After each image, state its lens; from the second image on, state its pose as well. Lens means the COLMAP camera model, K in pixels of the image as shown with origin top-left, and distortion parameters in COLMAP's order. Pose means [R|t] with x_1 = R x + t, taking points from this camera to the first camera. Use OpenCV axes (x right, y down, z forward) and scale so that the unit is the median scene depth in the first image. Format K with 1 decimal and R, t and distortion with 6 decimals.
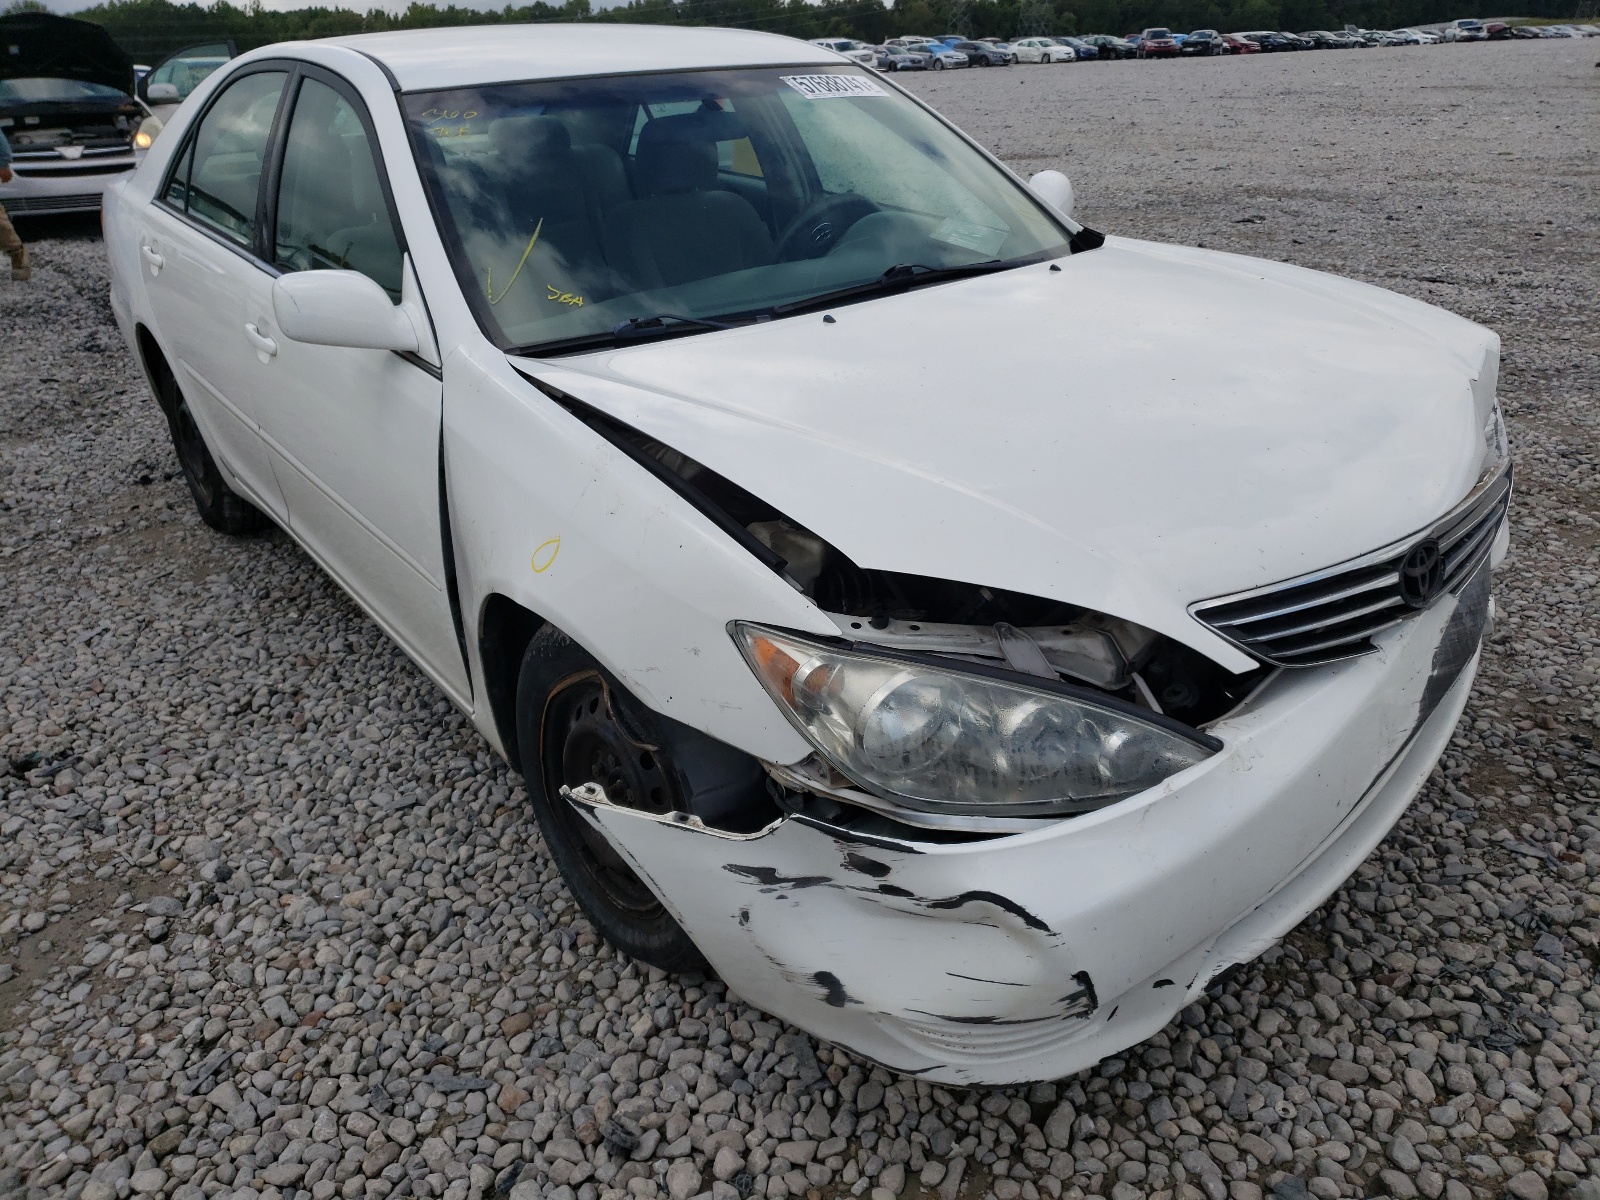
lens RADIAL K [[1269.3, 0, 796.5], [0, 1269.3, 548.8], [0, 0, 1]] dist [-0.008814, 0.042995]
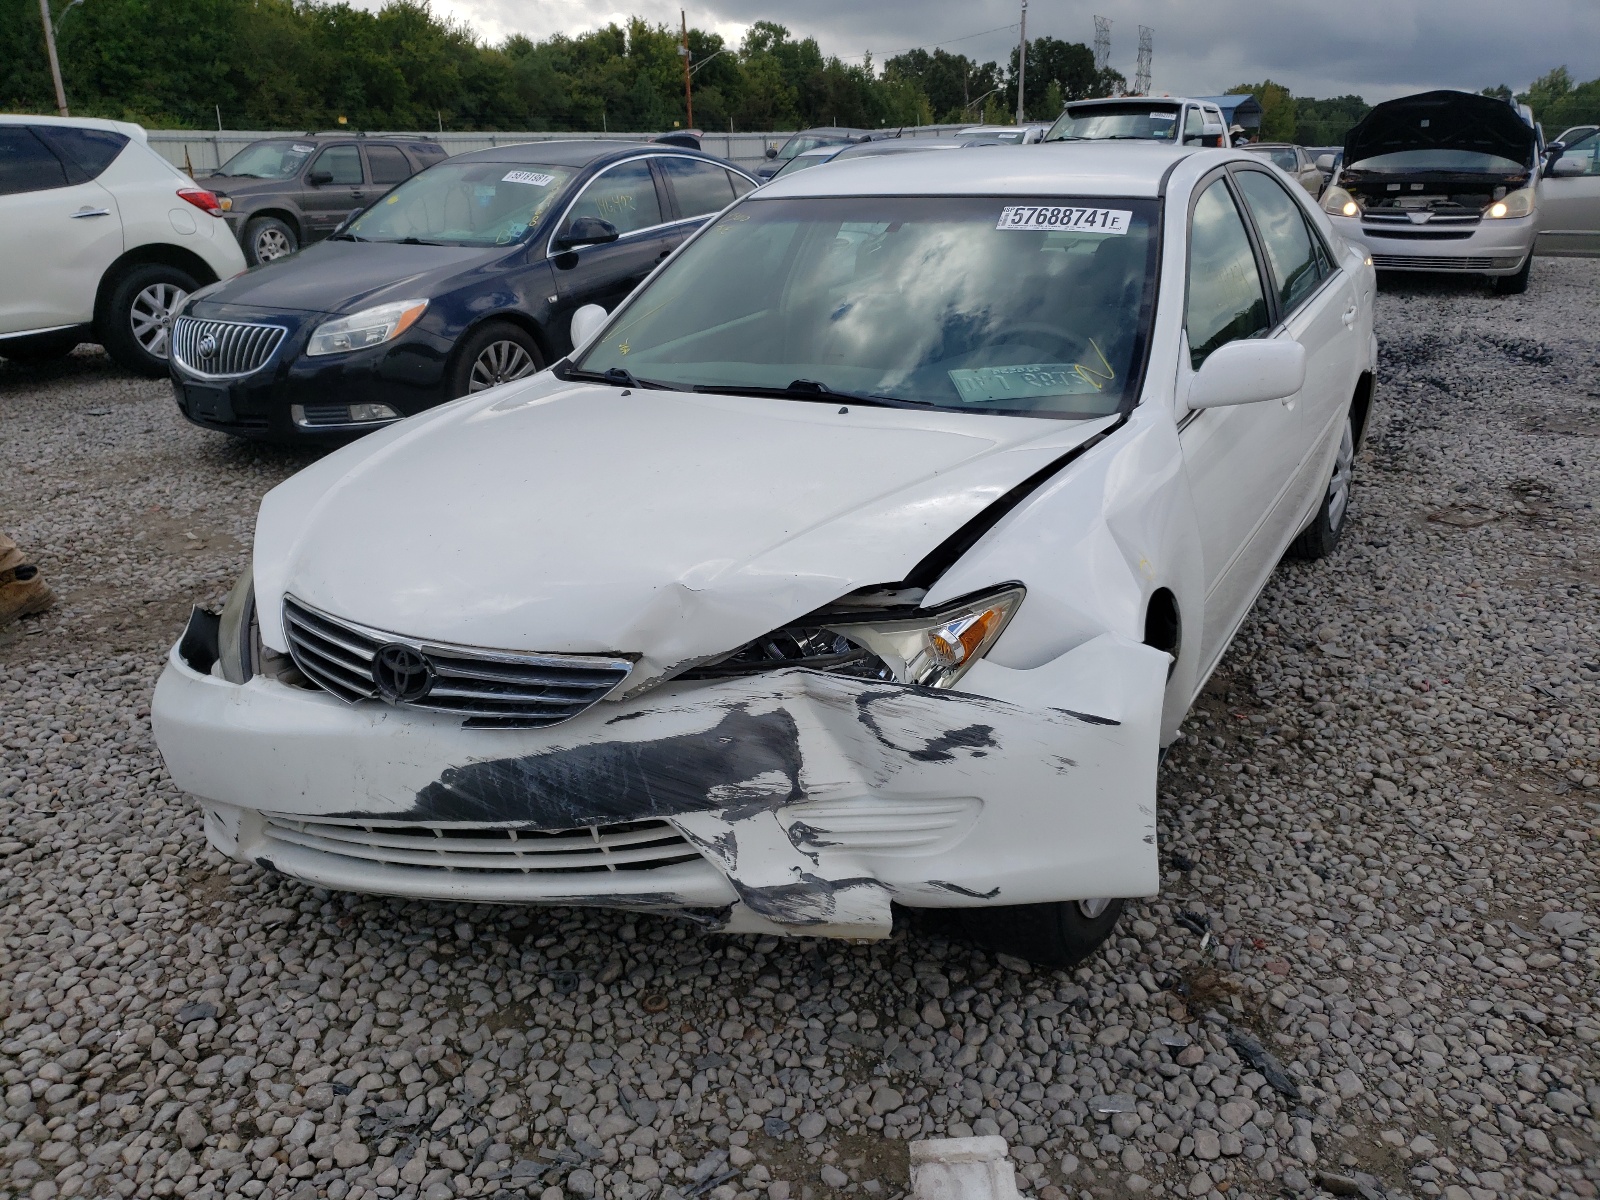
lens RADIAL K [[1269.3, 0, 796.5], [0, 1269.3, 548.8], [0, 0, 1]] dist [-0.008814, 0.042995]
pose [[0.368295, 0.310600, -0.876291, 1.405064], [-0.342081, 0.921694, 0.182921, -0.365477], [0.864488, 0.232394, 0.445706, 0.685611]]
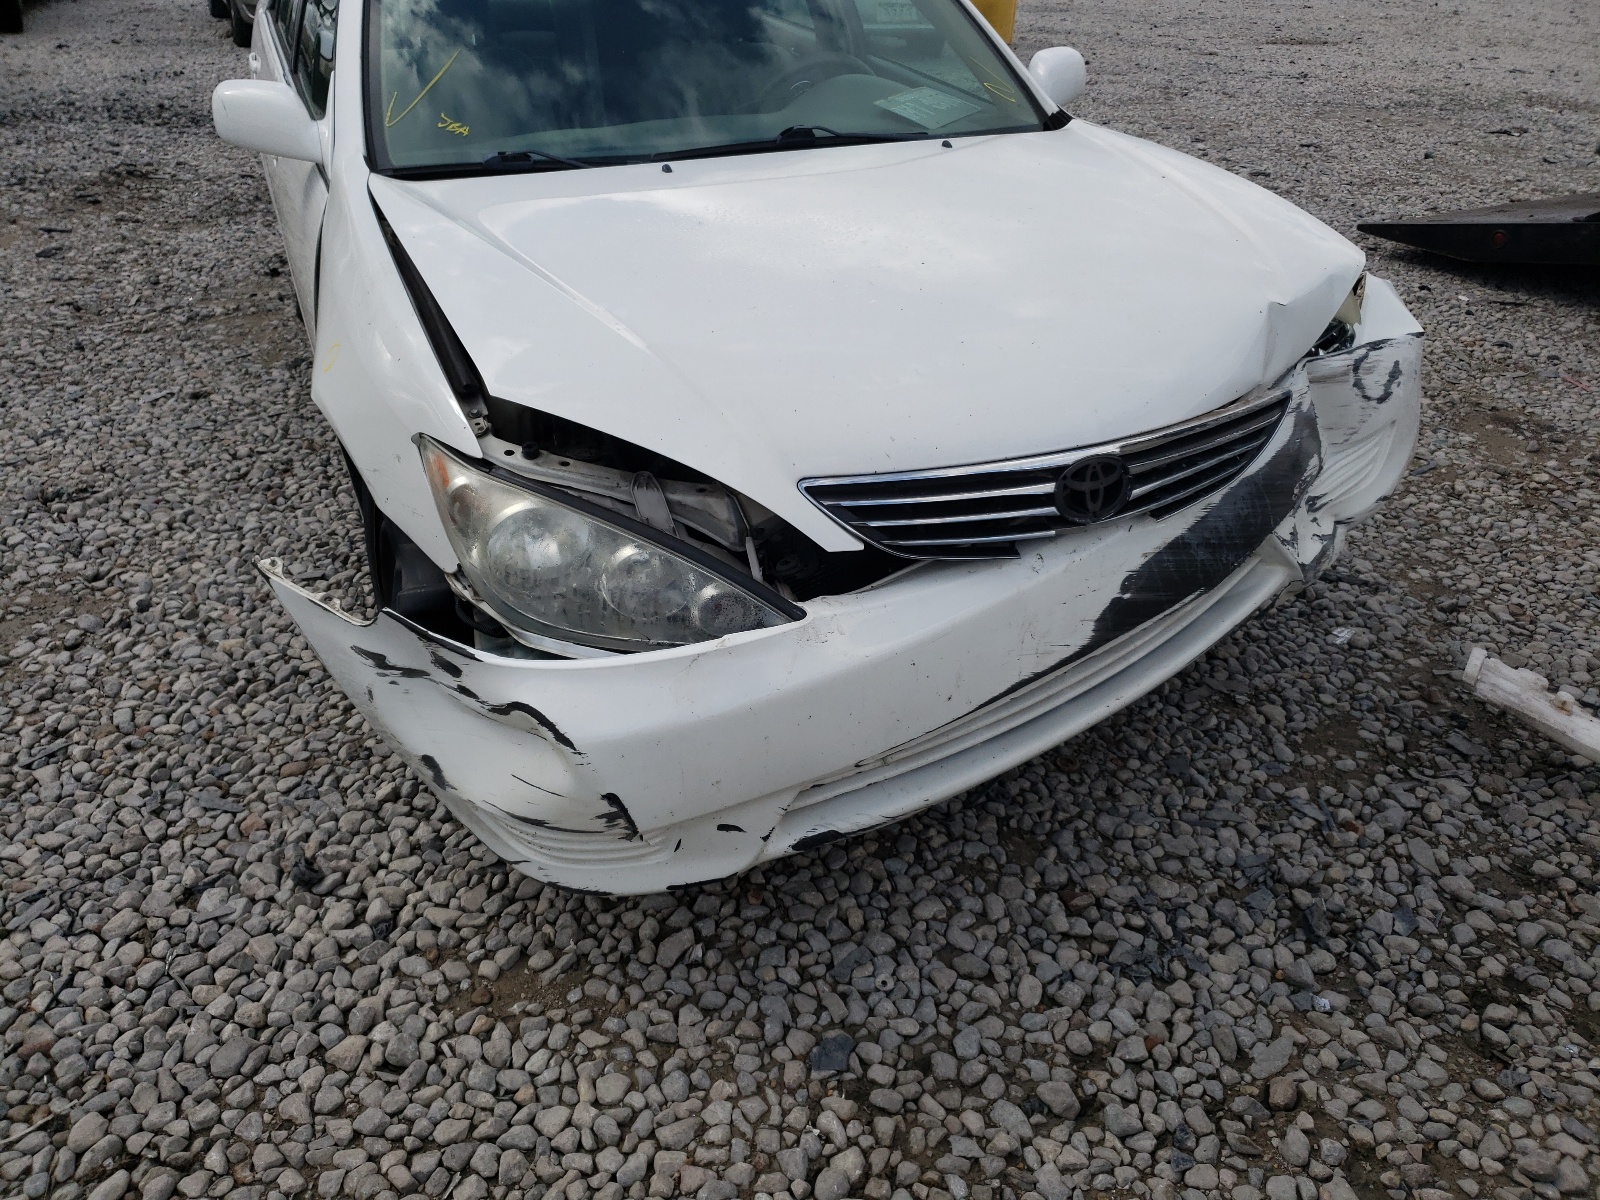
lens RADIAL K [[1269.3, 0, 796.5], [0, 1269.3, 548.8], [0, 0, 1]] dist [-0.008814, 0.042995]
pose [[0.965743, 0.160670, -0.203780, 0.423131], [-0.139923, 0.983748, 0.112521, -0.011592], [0.218547, -0.080153, 0.972529, 0.006790]]
